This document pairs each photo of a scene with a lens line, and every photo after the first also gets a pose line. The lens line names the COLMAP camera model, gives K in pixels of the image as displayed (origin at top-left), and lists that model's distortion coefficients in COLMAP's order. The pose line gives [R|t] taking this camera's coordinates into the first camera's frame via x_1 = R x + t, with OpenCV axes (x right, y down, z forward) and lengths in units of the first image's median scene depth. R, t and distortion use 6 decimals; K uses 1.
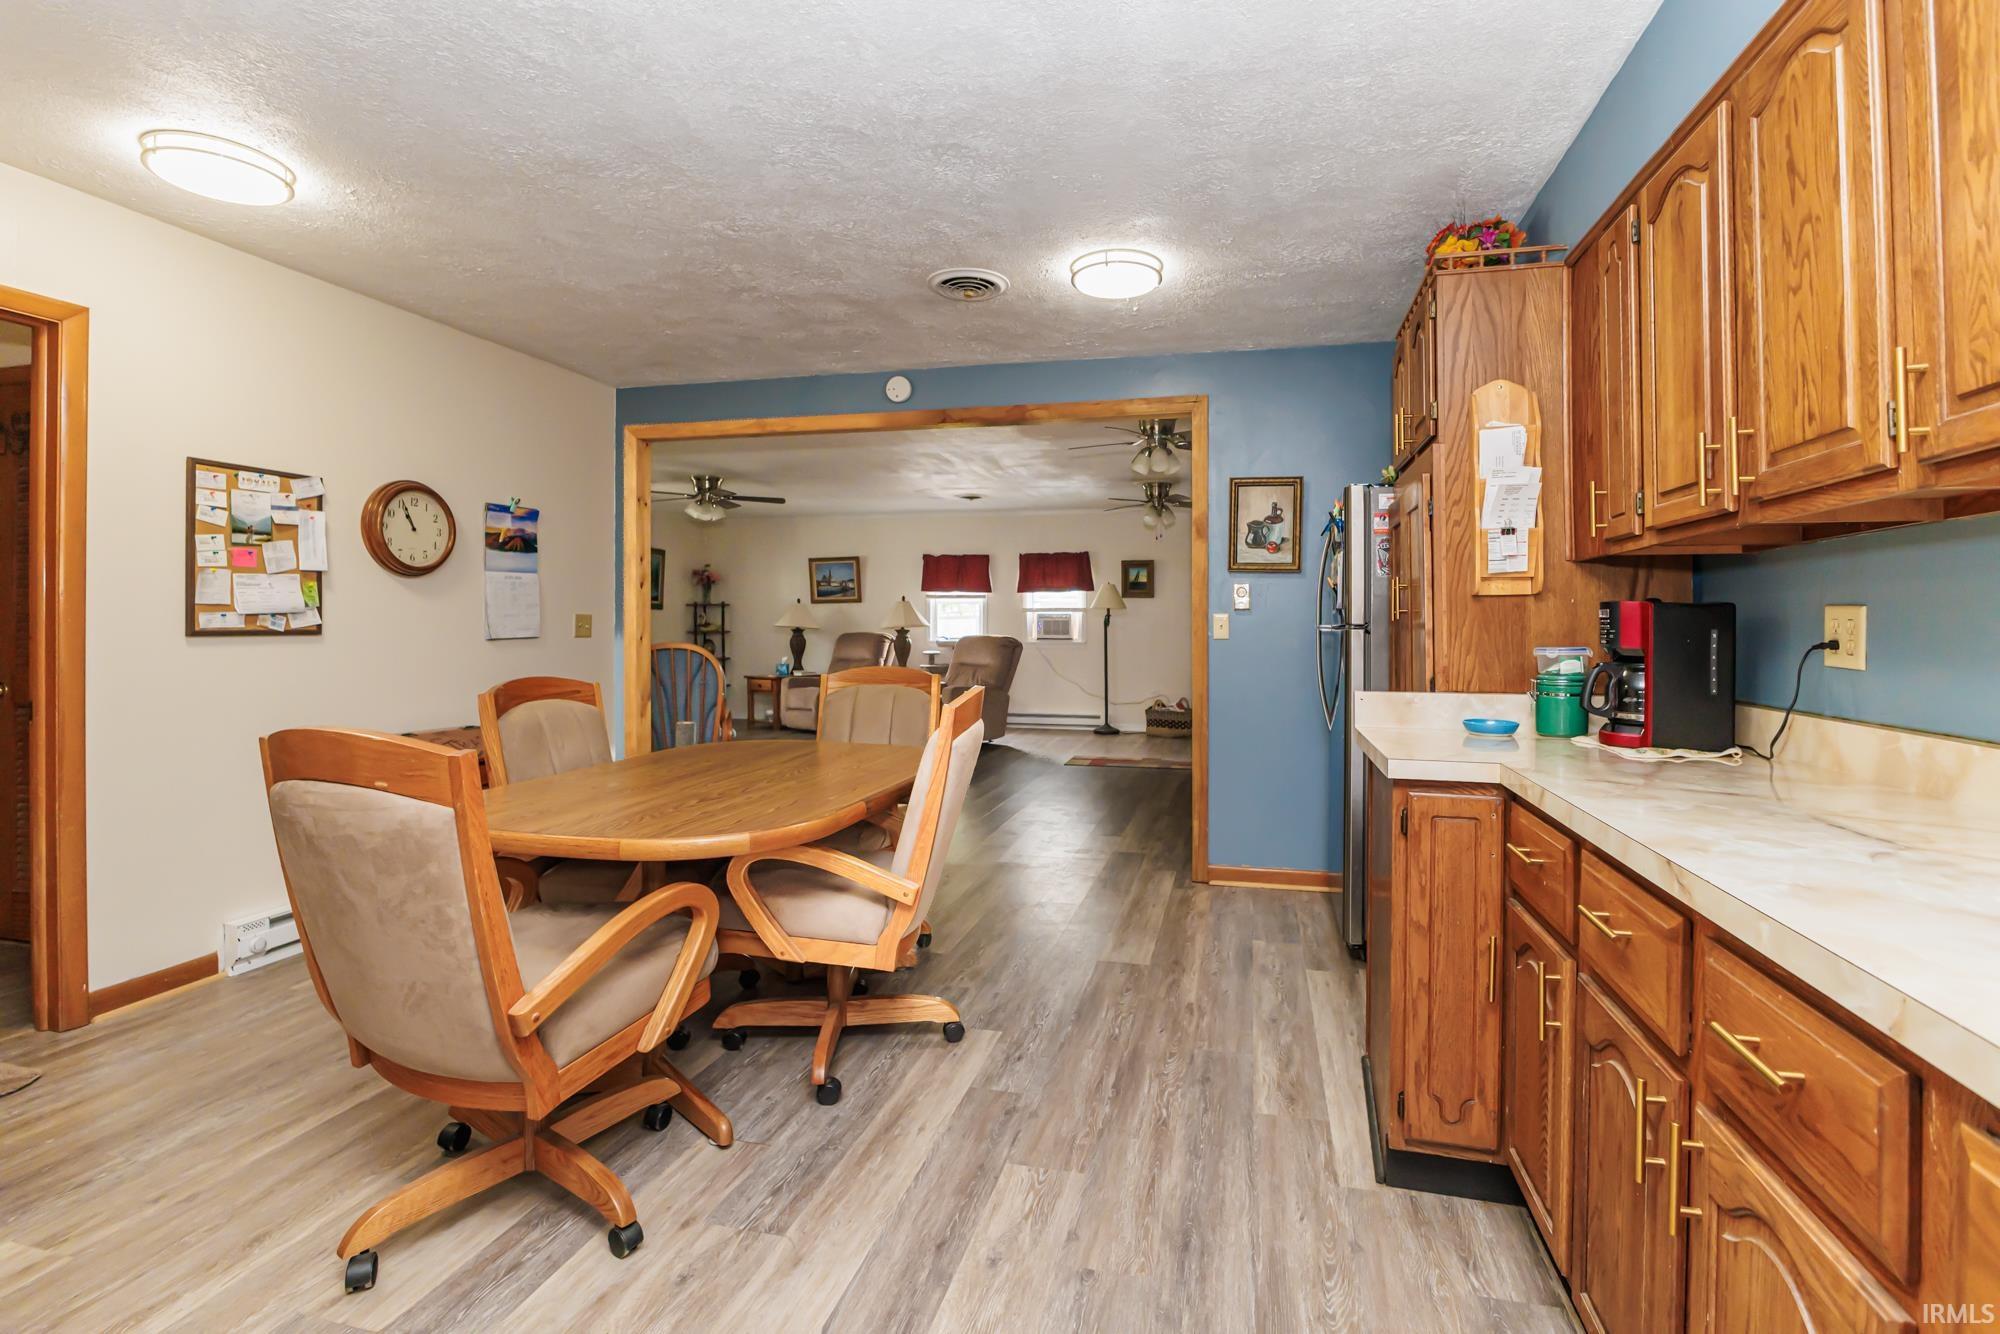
lens RADIAL K [[891.3, 0, 1049.5], [0, 891.3, 618.0], [0, 0, 1]] dist [-0.016686, 0.000277]
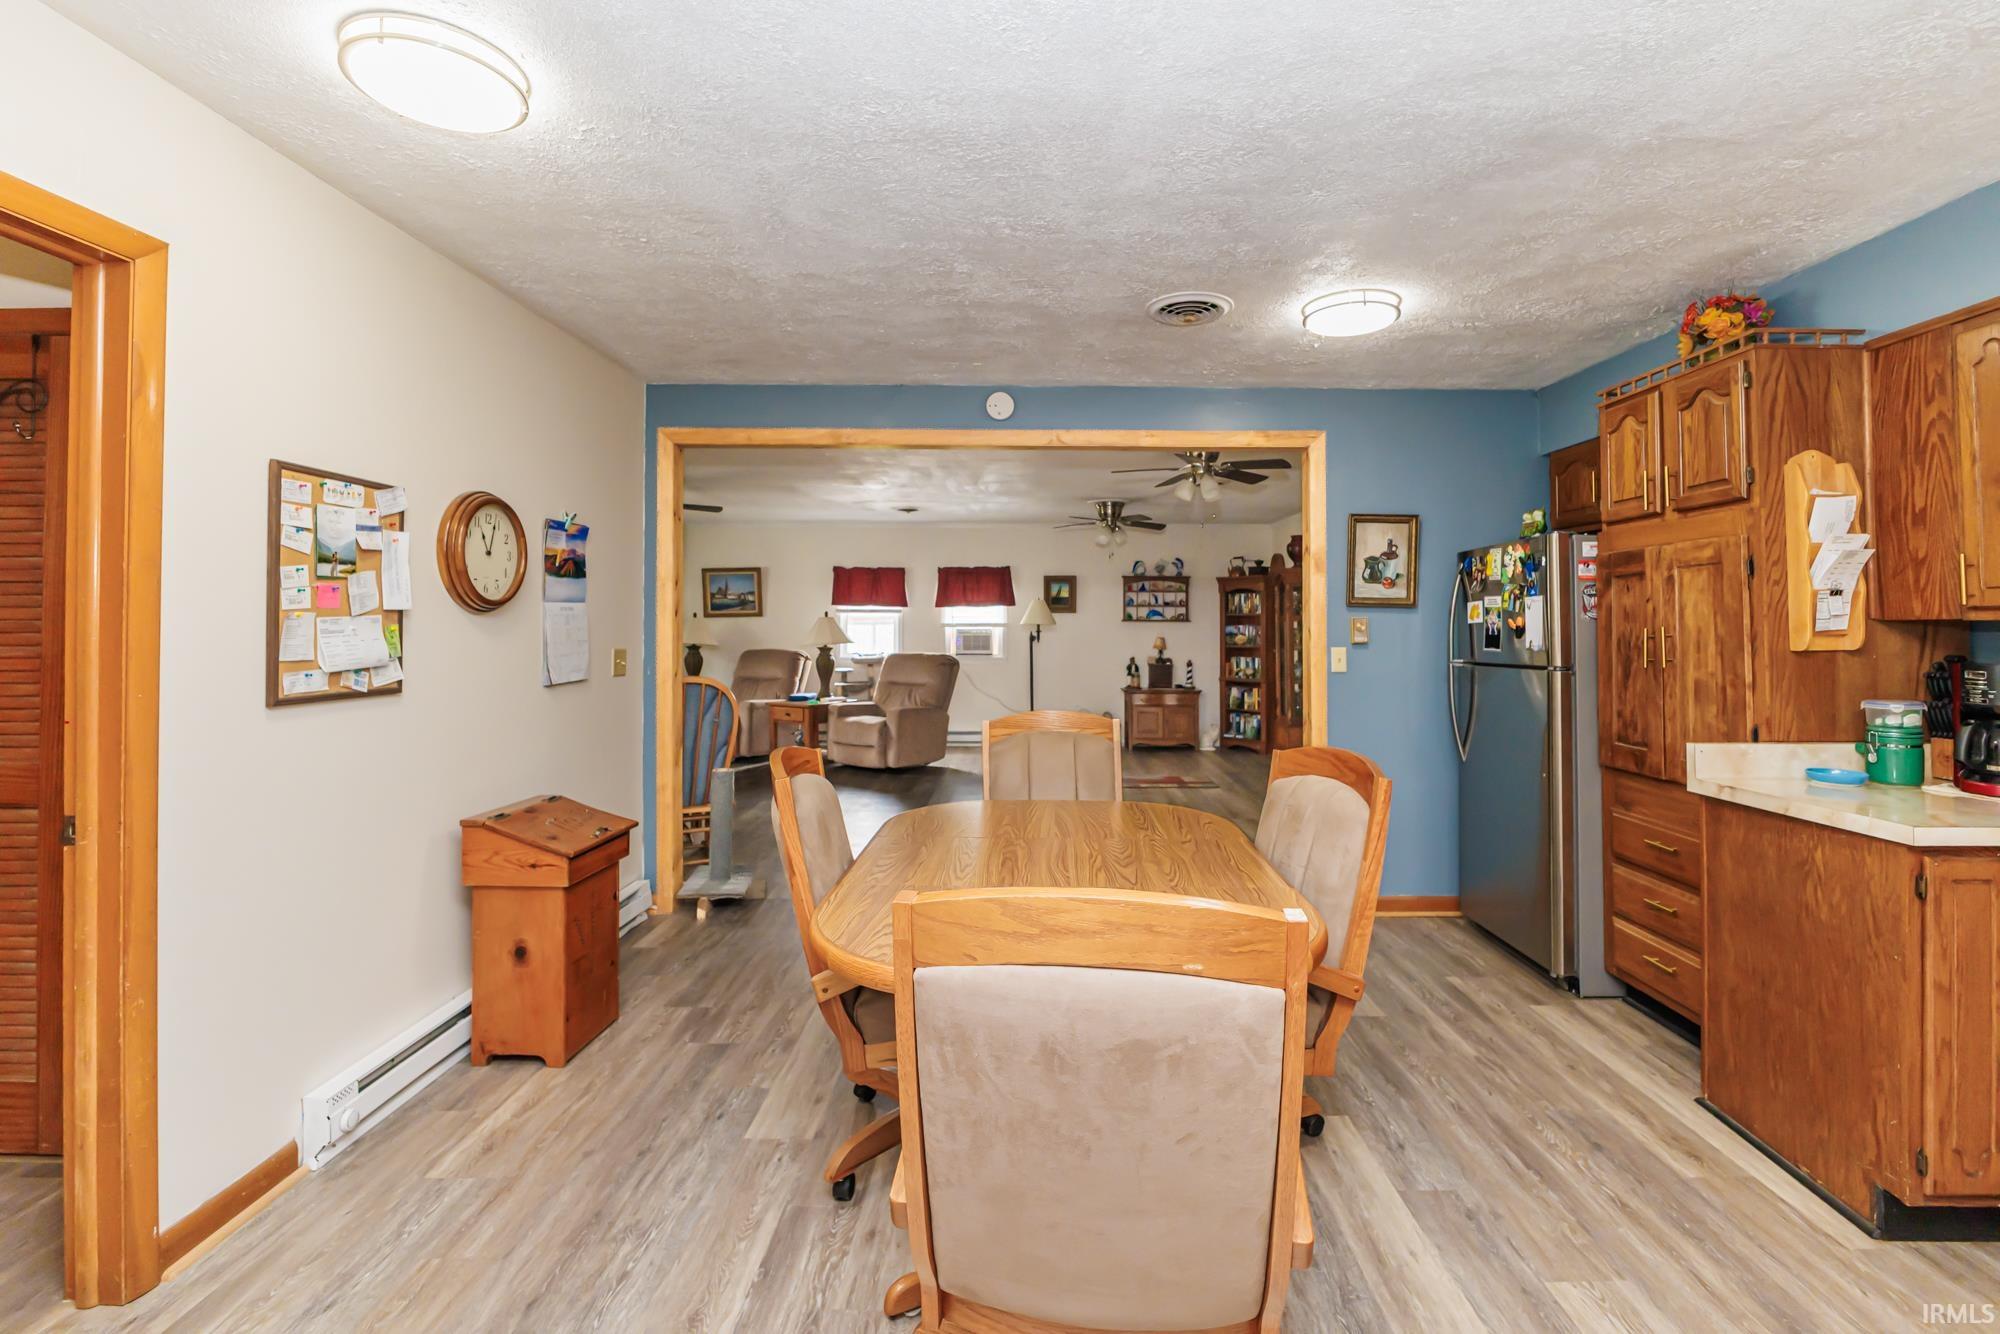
lens RADIAL K [[875.2, 0, 1037.6], [0, 875.2, 608.6], [0, 0, 1]] dist [-0.012963, -0.000422]
pose [[0.973631, 0.003495, 0.228100, -0.470489], [-0.000423, 0.999909, -0.013512, -0.045268], [-0.228127, 0.013060, 0.973544, 0.143025]]
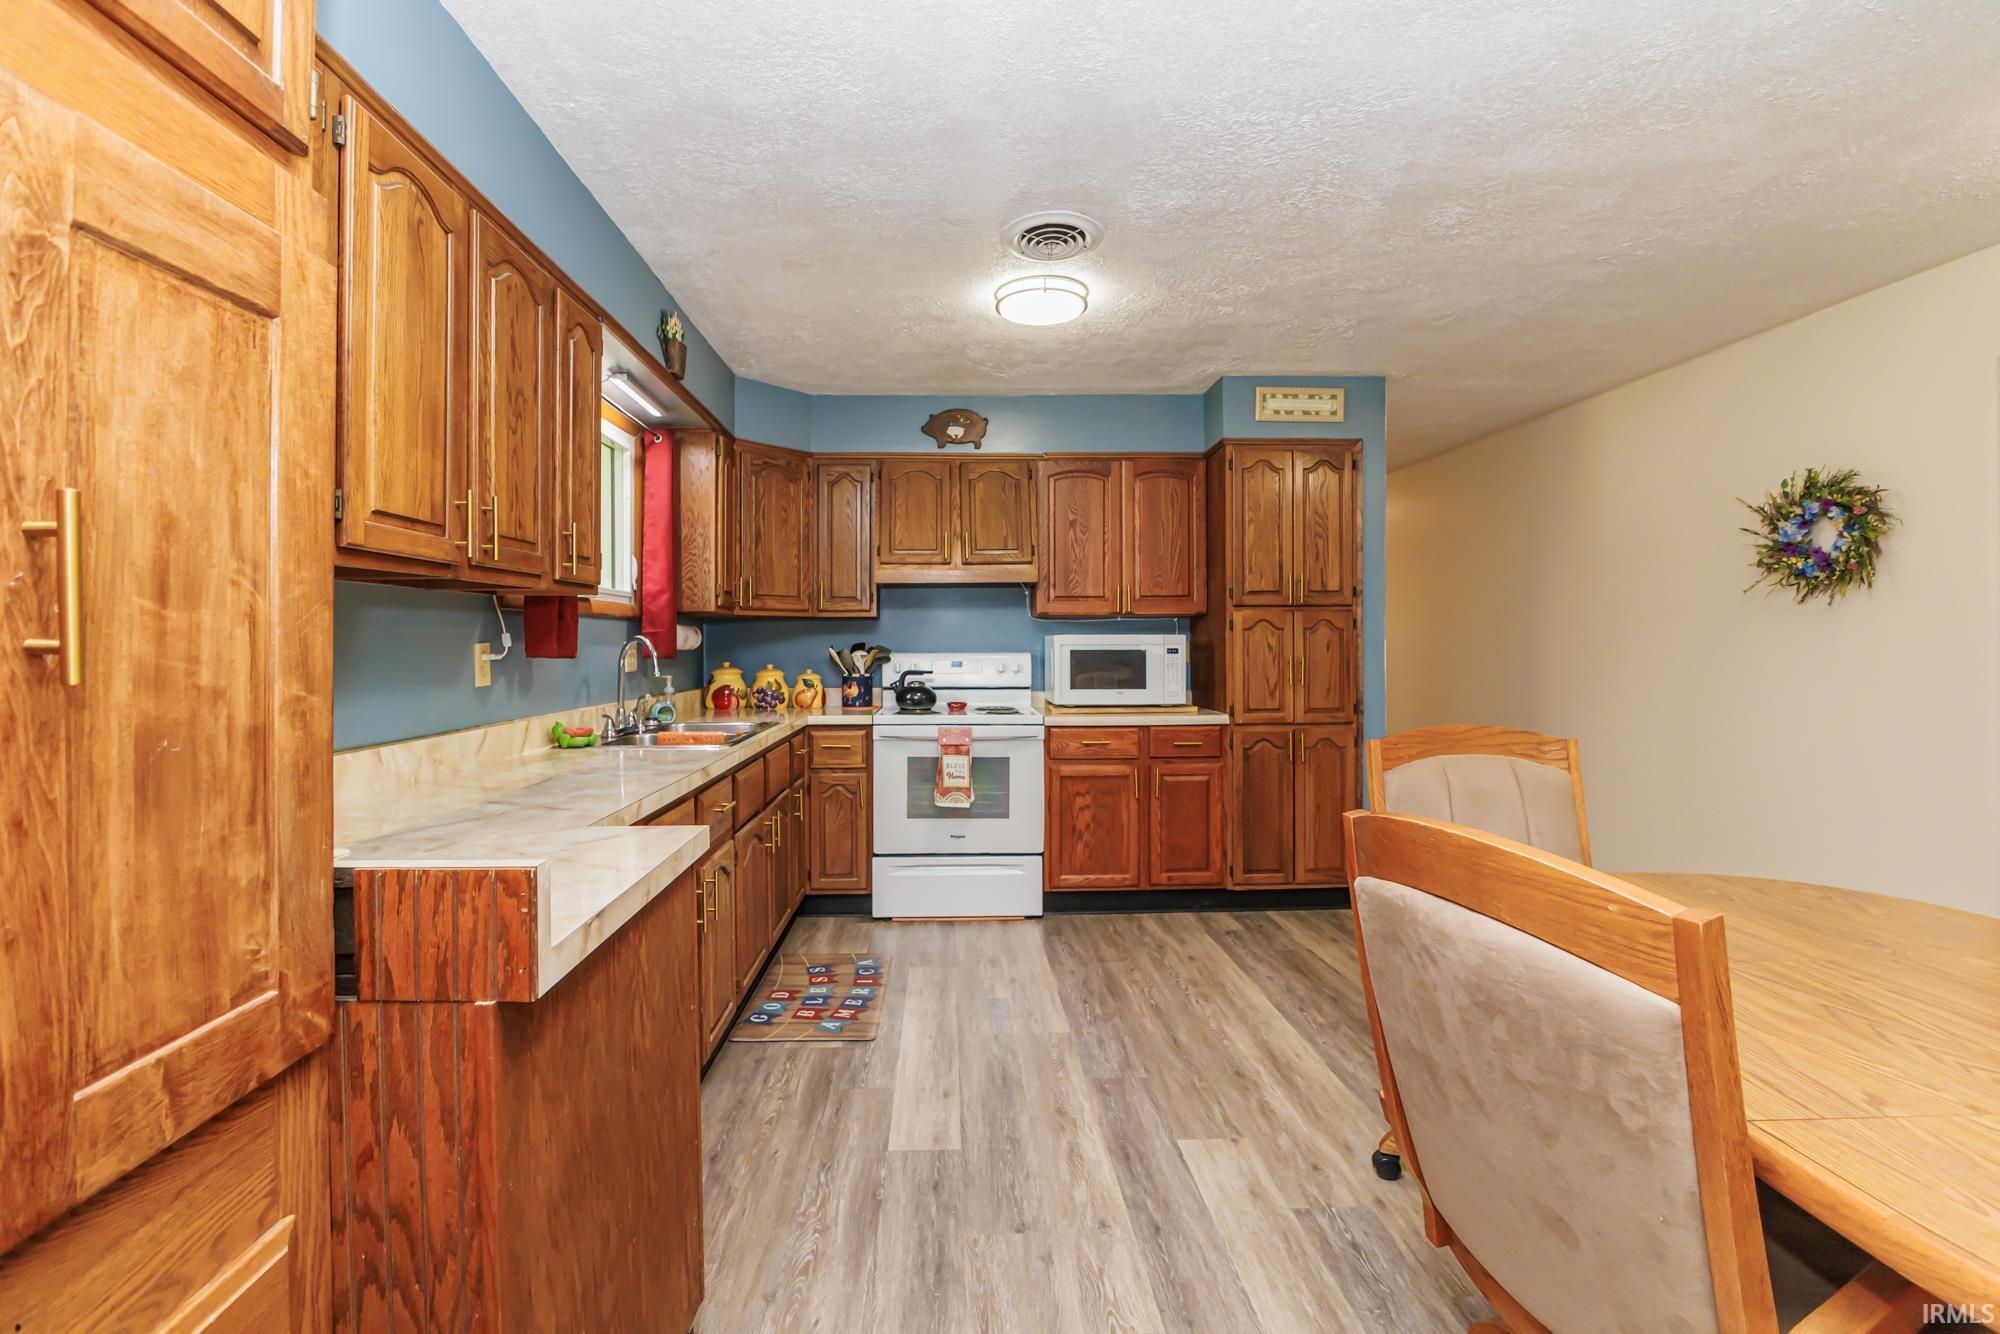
lens RADIAL K [[893.3, 0, 980.0], [0, 893.3, 640.0], [0, 0, 1]] dist [-0.001927, -0.000016]
pose [[-0.965320, -0.000827, -0.261067, 0.200051], [0.001042, 0.999975, -0.007023, -0.007527], [0.261066, -0.007052, -0.965295, 1.063866]]
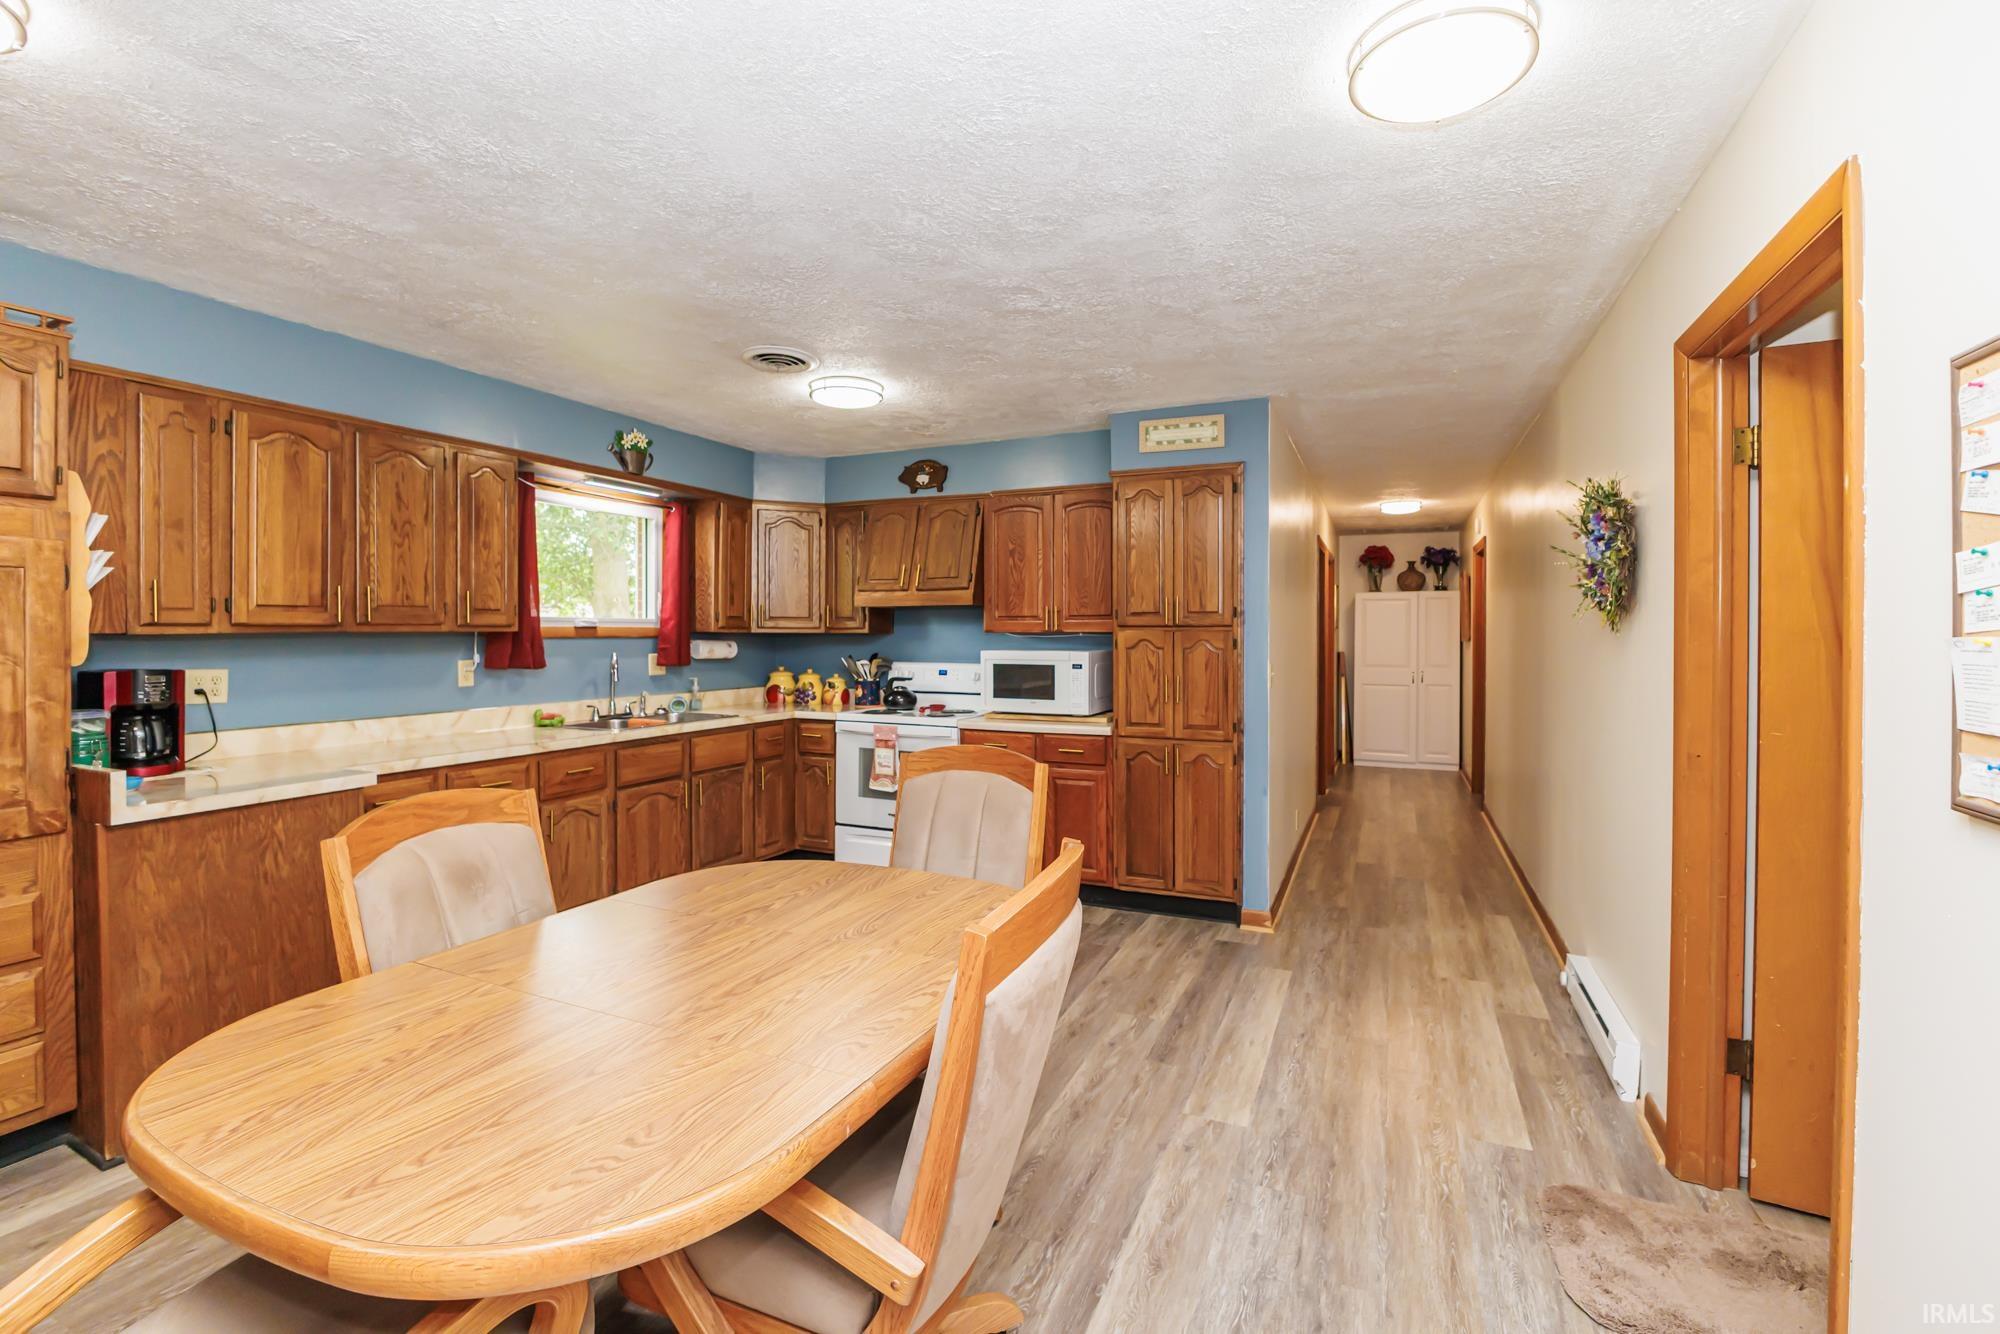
lens RADIAL K [[896.2, 0, 1006.9], [0, 896.2, 629.9], [0, 0, 1]] dist [-0.000900, 0.000081]
pose [[-0.981709, -0.004671, 0.190330, -0.564628], [-0.005799, 0.999969, -0.005366, -0.050145], [-0.190299, -0.006372, -0.981706, 1.312518]]
